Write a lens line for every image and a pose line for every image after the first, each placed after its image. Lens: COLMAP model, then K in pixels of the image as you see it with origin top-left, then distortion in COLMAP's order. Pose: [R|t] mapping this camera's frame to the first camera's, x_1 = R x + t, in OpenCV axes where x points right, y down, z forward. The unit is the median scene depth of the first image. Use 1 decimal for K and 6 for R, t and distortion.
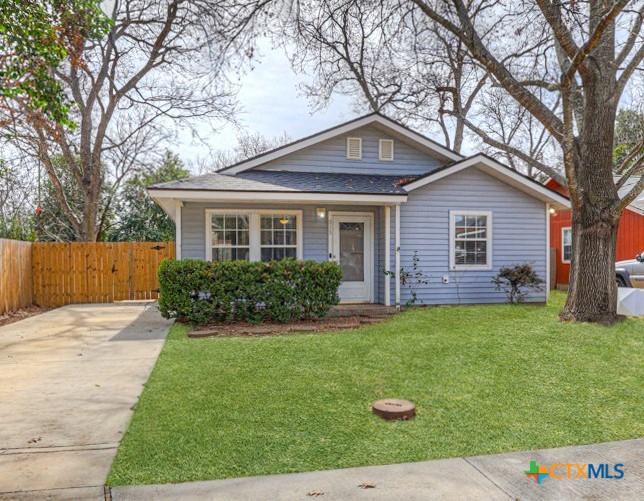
lens RADIAL K [[590.3, 0, 322.0], [0, 590.3, 250.5], [0, 0, 1]] dist [0.001340, -0.138045]
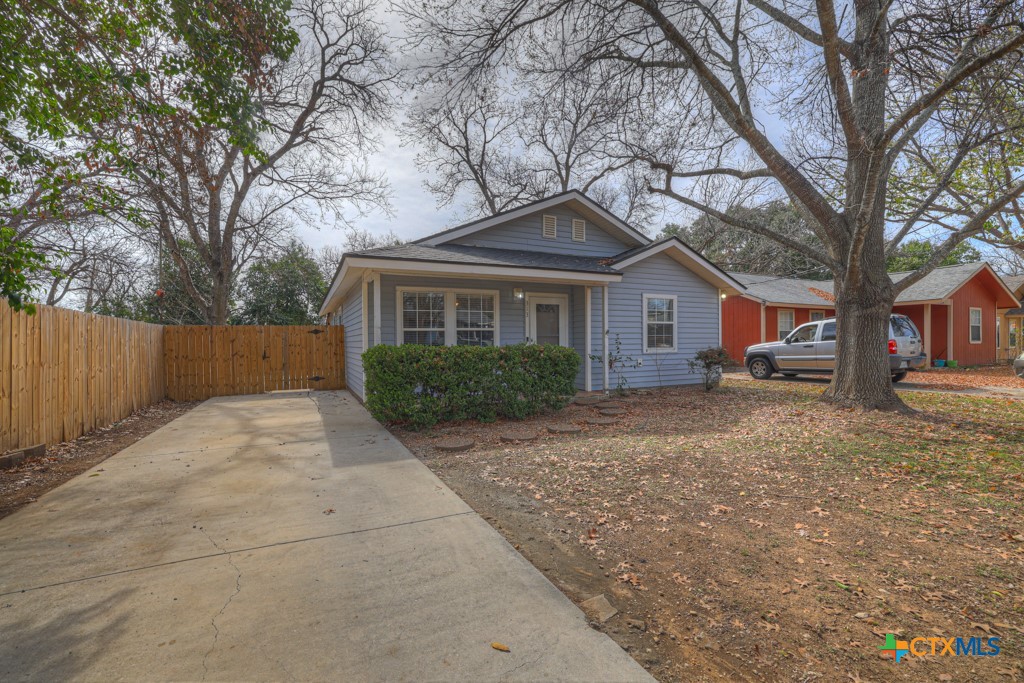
lens RADIAL K [[474.2, 0, 510.9], [0, 474.2, 335.6], [0, 0, 1]] dist [-0.042966, 0.000120]
pose [[0.974659, -0.003480, 0.223671, -0.176836], [0.003199, 0.999994, 0.001618, 0.001482], [-0.223675, -0.000861, 0.974663, 0.266674]]
